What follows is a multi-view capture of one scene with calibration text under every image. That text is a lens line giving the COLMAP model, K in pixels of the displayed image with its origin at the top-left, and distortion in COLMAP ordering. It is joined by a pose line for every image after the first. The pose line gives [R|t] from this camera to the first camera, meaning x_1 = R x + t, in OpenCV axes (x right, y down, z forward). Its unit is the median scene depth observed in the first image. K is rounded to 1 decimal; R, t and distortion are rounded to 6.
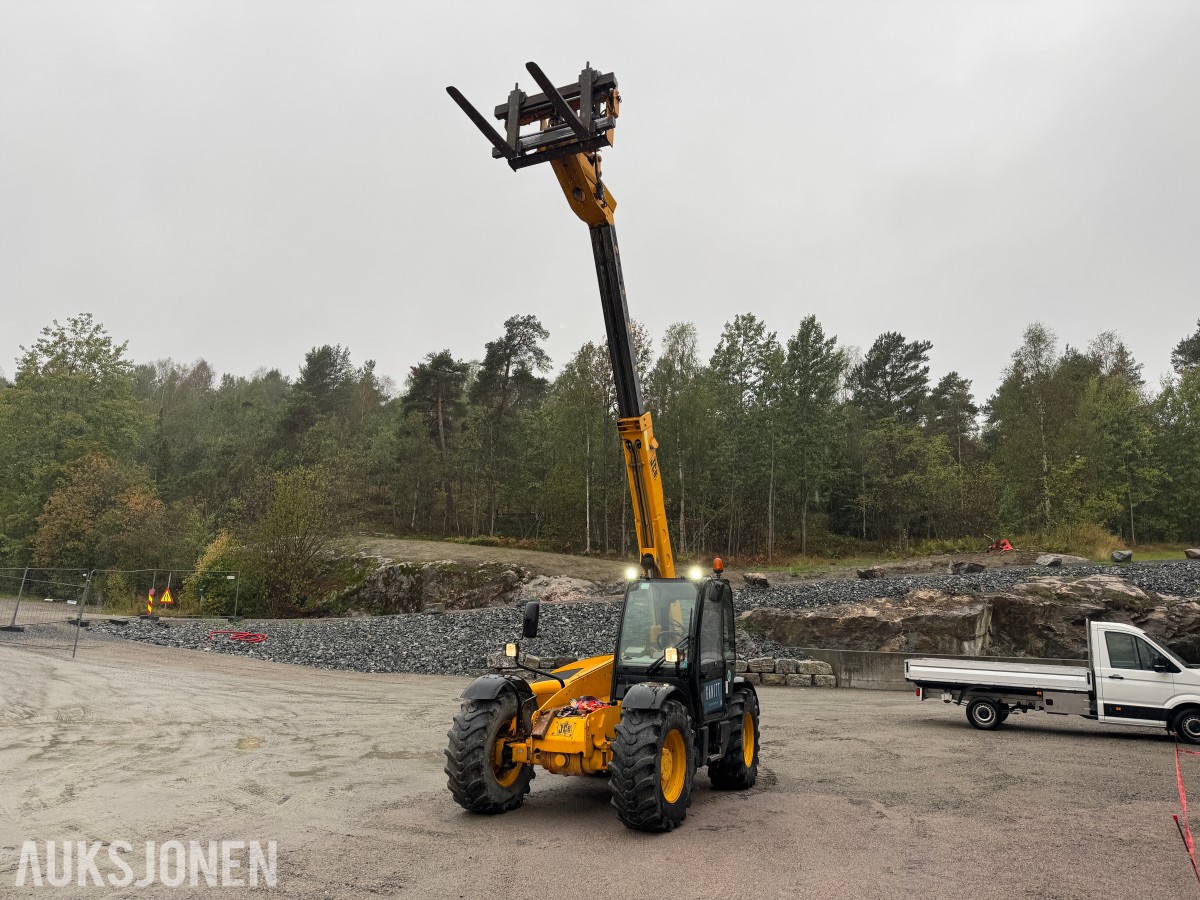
lens RADIAL K [[835.4, 0, 597.7], [0, 835.4, 443.6], [0, 0, 1]] dist [0.108513, -0.146395]
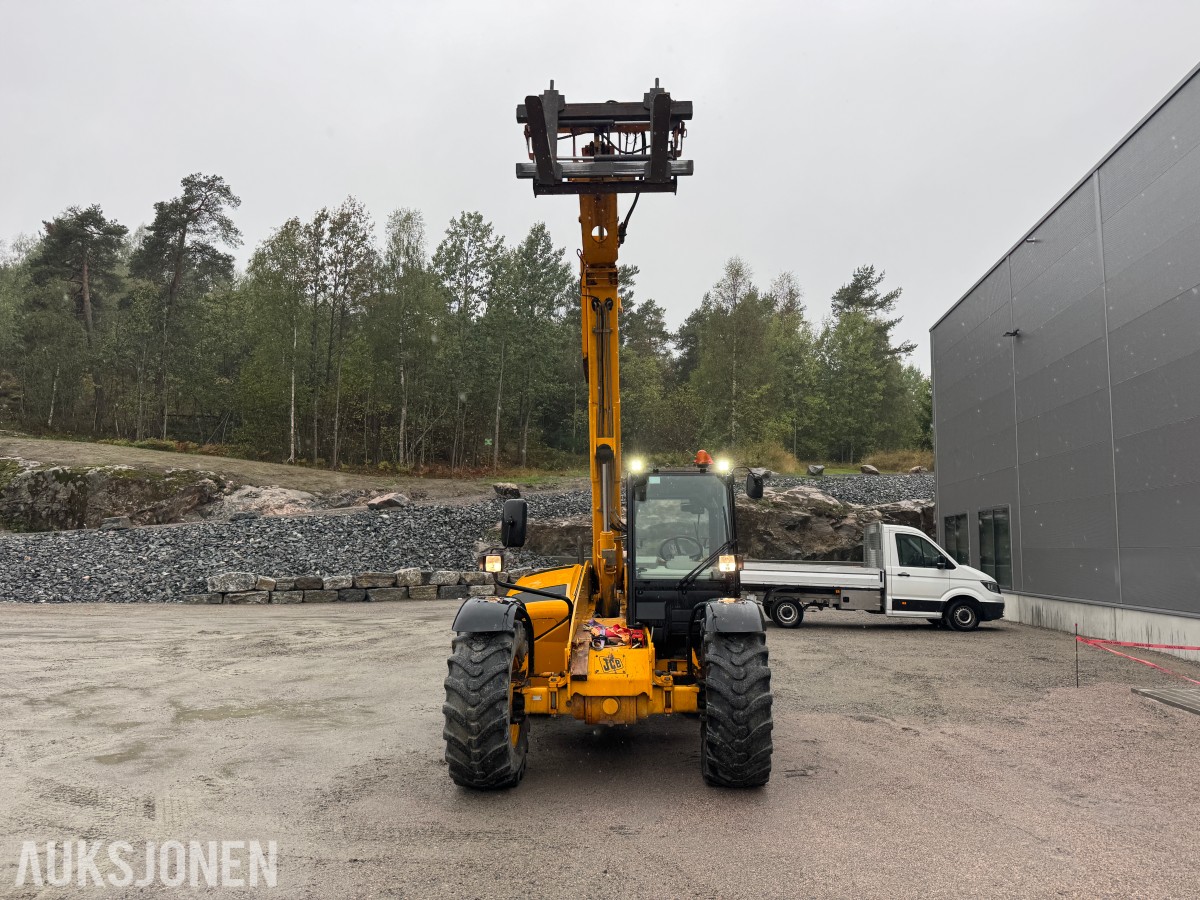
lens RADIAL K [[835.4, 0, 604.9], [0, 835.4, 449.2], [0, 0, 1]] dist [0.109982, -0.150086]
pose [[0.919504, 0.025699, 0.392241, -0.085712], [-0.066750, 0.993577, 0.091379, 0.021589], [-0.387373, -0.110206, 0.915312, 0.089450]]
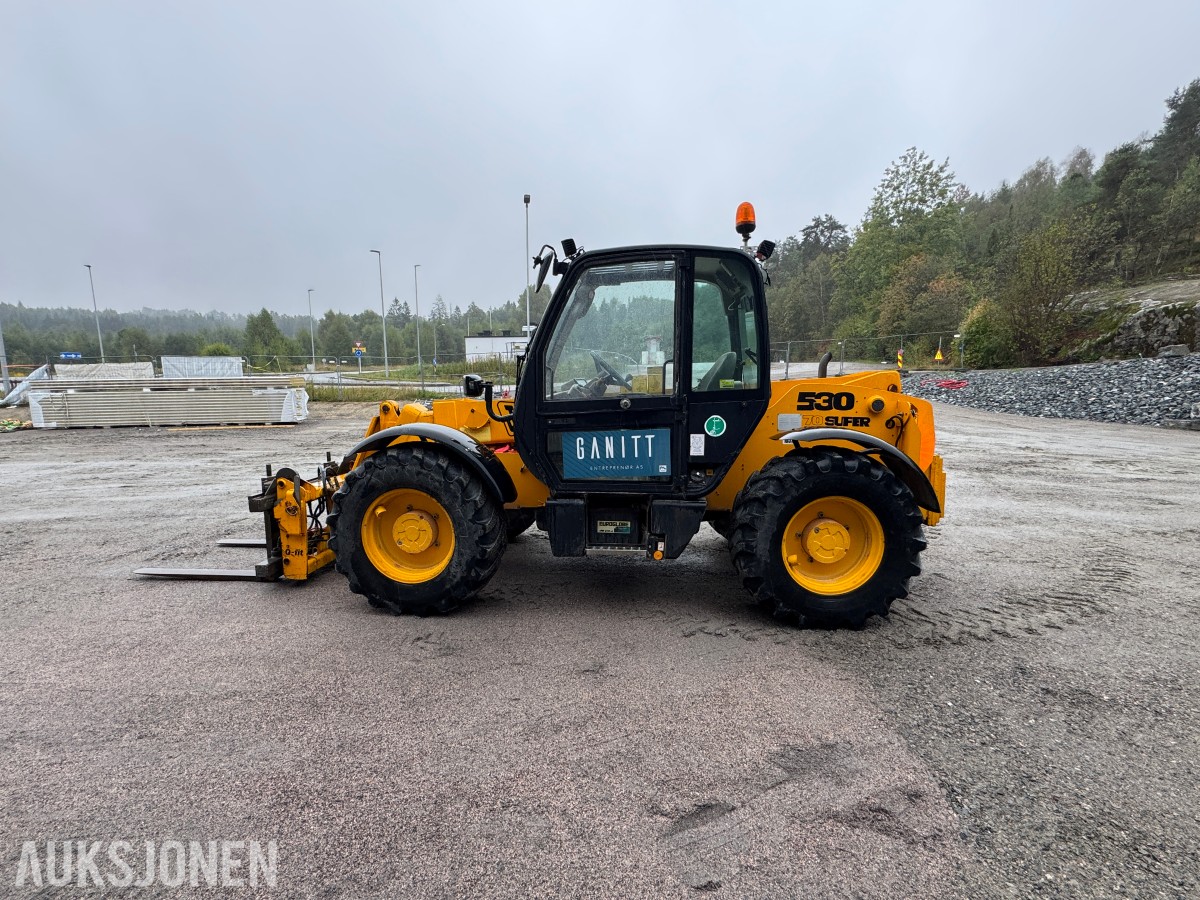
lens RADIAL K [[564.8, 0, 600.0], [0, 564.8, 450.0], [0, 0, 1]] dist [-0.002330, -0.000081]
pose [[0.361610, 0.093925, -0.927586, 0.138760], [0.211972, 0.960575, 0.179901, 0.063318], [0.907913, -0.261676, 0.327444, 0.244623]]
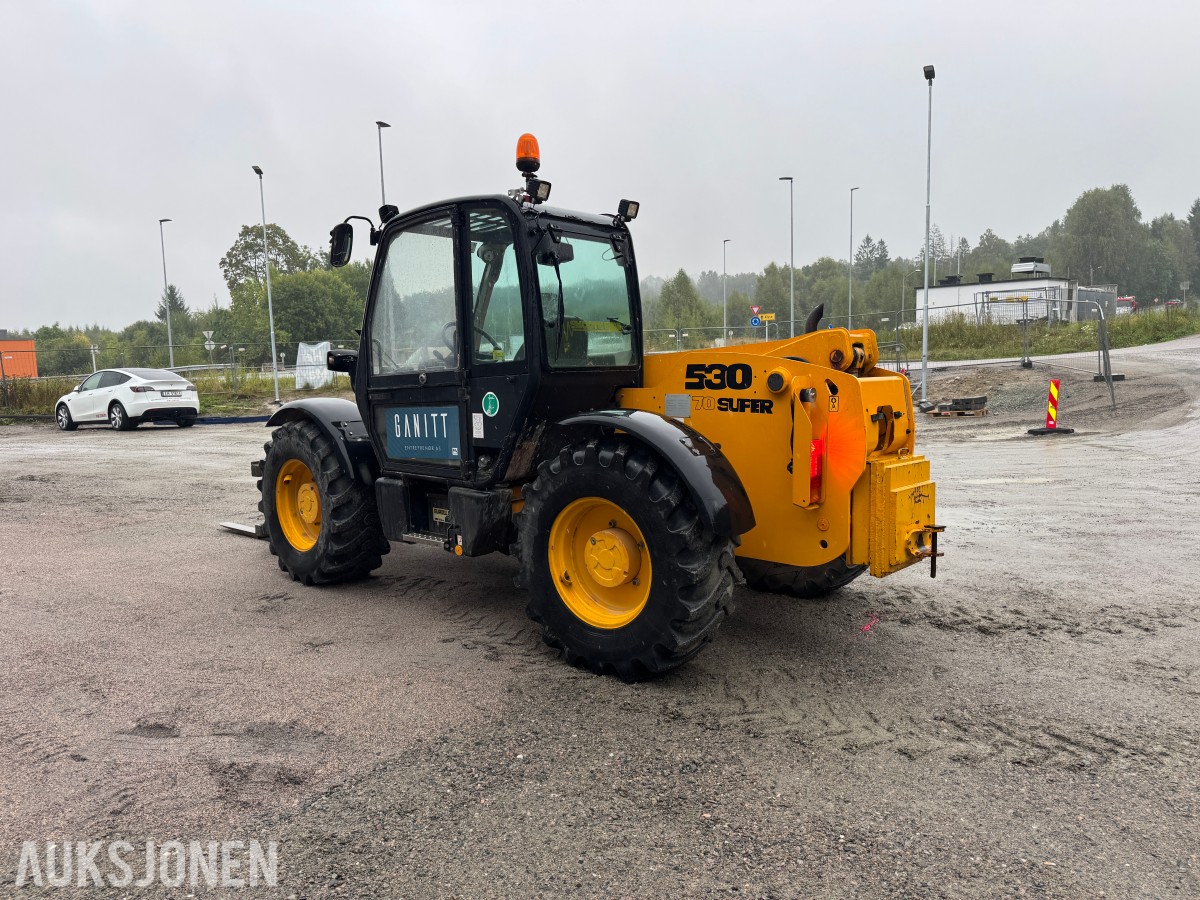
lens RADIAL K [[835.4, 0, 604.9], [0, 835.4, 449.2], [0, 0, 1]] dist [0.109982, -0.150086]
pose [[-0.274509, 0.083795, -0.957927, 0.172941], [0.221980, 0.974811, 0.021660, 0.091146], [0.935612, -0.206695, -0.286195, 0.355537]]
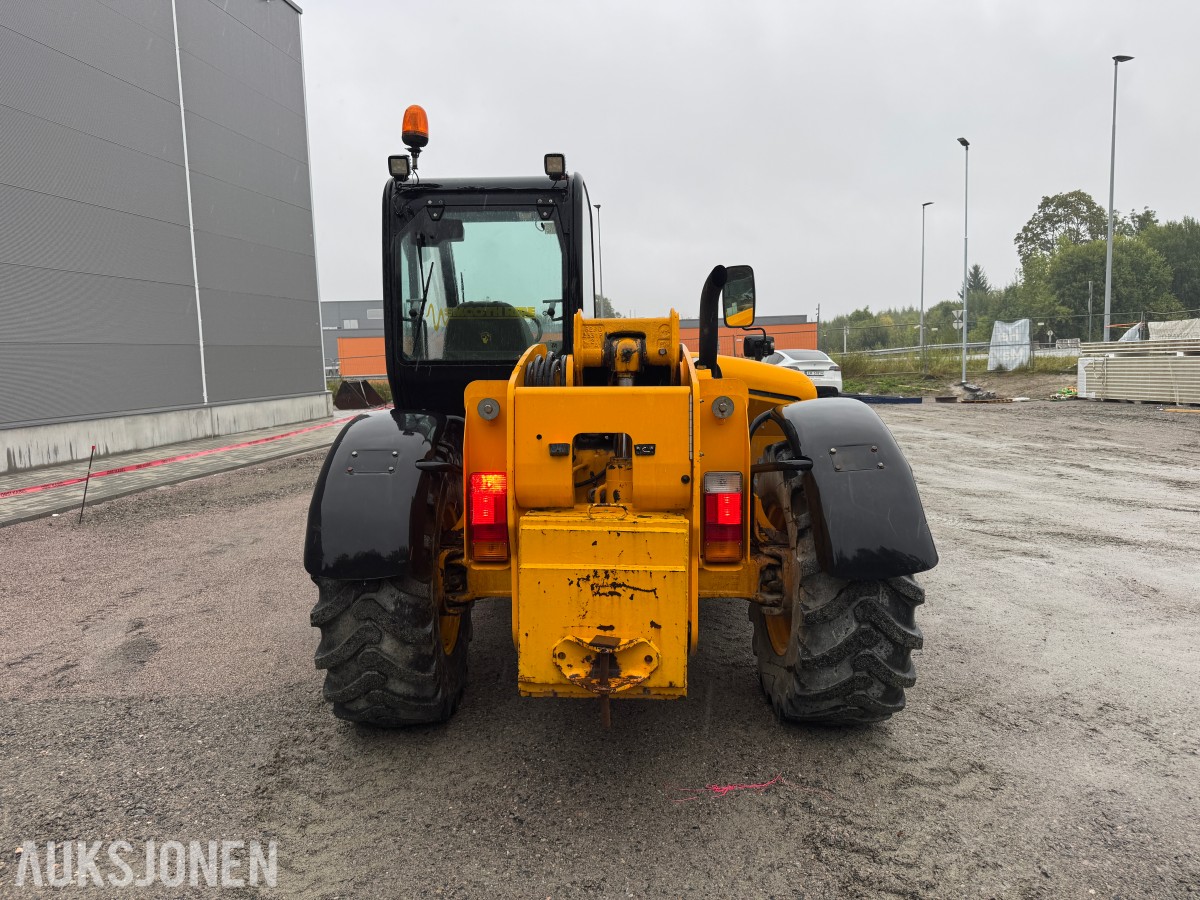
lens RADIAL K [[835.4, 0, 604.9], [0, 835.4, 449.2], [0, 0, 1]] dist [0.109982, -0.150086]
pose [[-0.919328, 0.034643, -0.391964, 0.077505], [0.077969, 0.992404, -0.095161, 0.104876], [0.385690, -0.118045, -0.915046, 0.426741]]
